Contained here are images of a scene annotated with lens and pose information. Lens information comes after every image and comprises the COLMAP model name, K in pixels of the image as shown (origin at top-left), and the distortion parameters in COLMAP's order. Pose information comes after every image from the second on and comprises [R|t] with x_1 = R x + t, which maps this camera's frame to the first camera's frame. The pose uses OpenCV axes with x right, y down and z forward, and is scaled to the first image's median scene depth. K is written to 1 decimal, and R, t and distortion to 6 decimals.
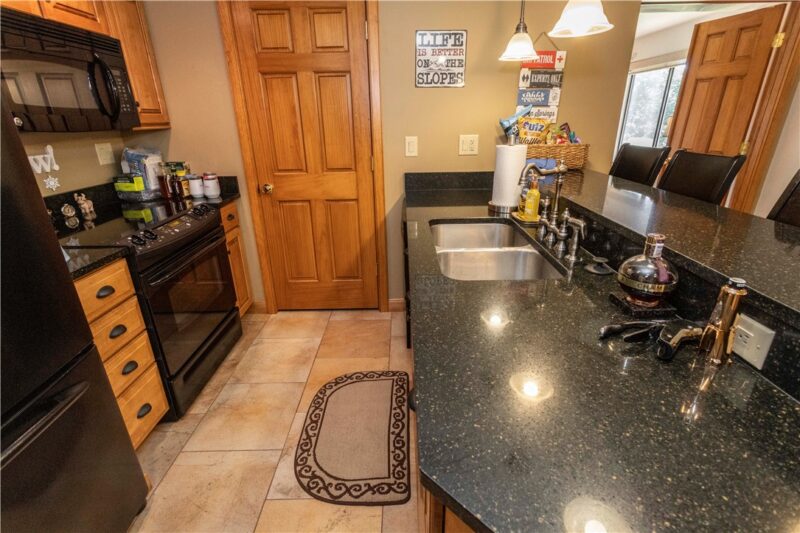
lens RADIAL K [[373.7, 0, 400.5], [0, 373.7, 263.2], [0, 0, 1]] dist [0.000371, 0.000009]
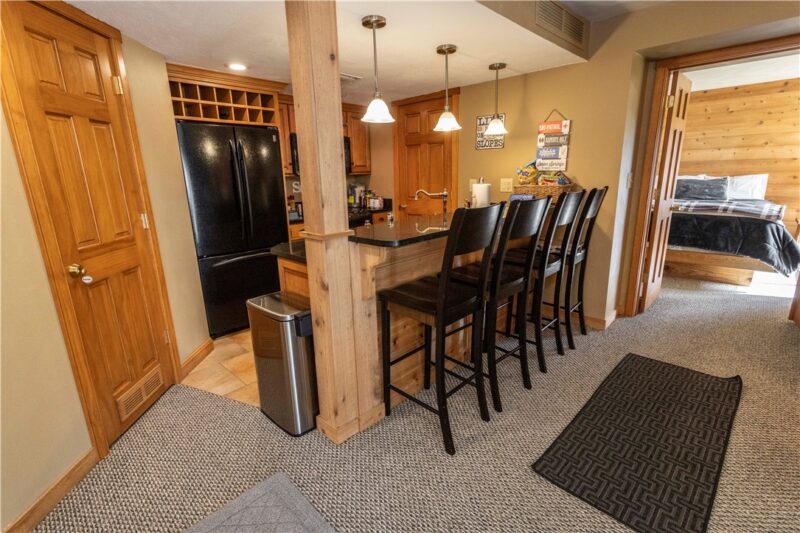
lens RADIAL K [[381.3, 0, 400.0], [0, 381.3, 266.5], [0, 0, 1]] dist [0.000862, 0.000167]
pose [[0.720109, 0.166242, -0.673652, 0.995273], [-0.240279, 0.970549, -0.017341, 0.124209], [0.650930, 0.174352, 0.738845, -0.335795]]
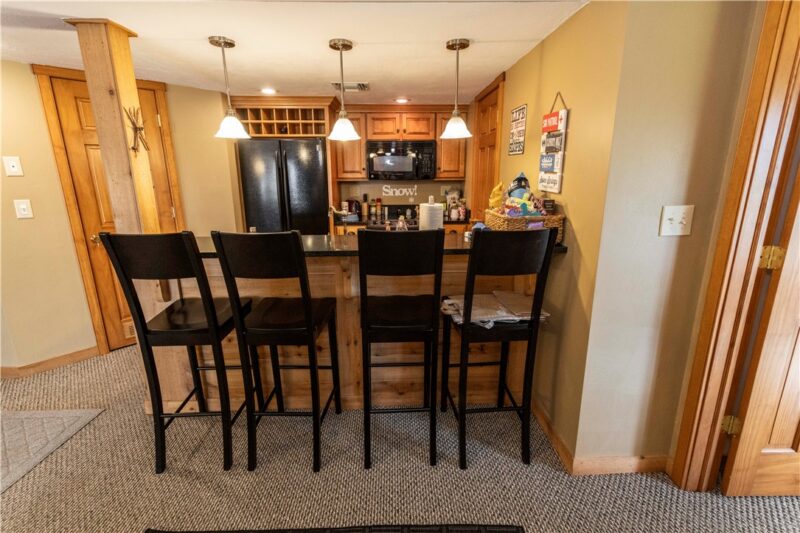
lens RADIAL K [[373.7, 0, 400.5], [0, 373.7, 263.2], [0, 0, 1]] dist [0.000371, 0.000009]
pose [[0.027768, 0.255766, -0.966340, 1.270418], [-0.359214, 0.904691, 0.229127, -0.310484], [0.932842, 0.340761, 0.116996, 0.660123]]
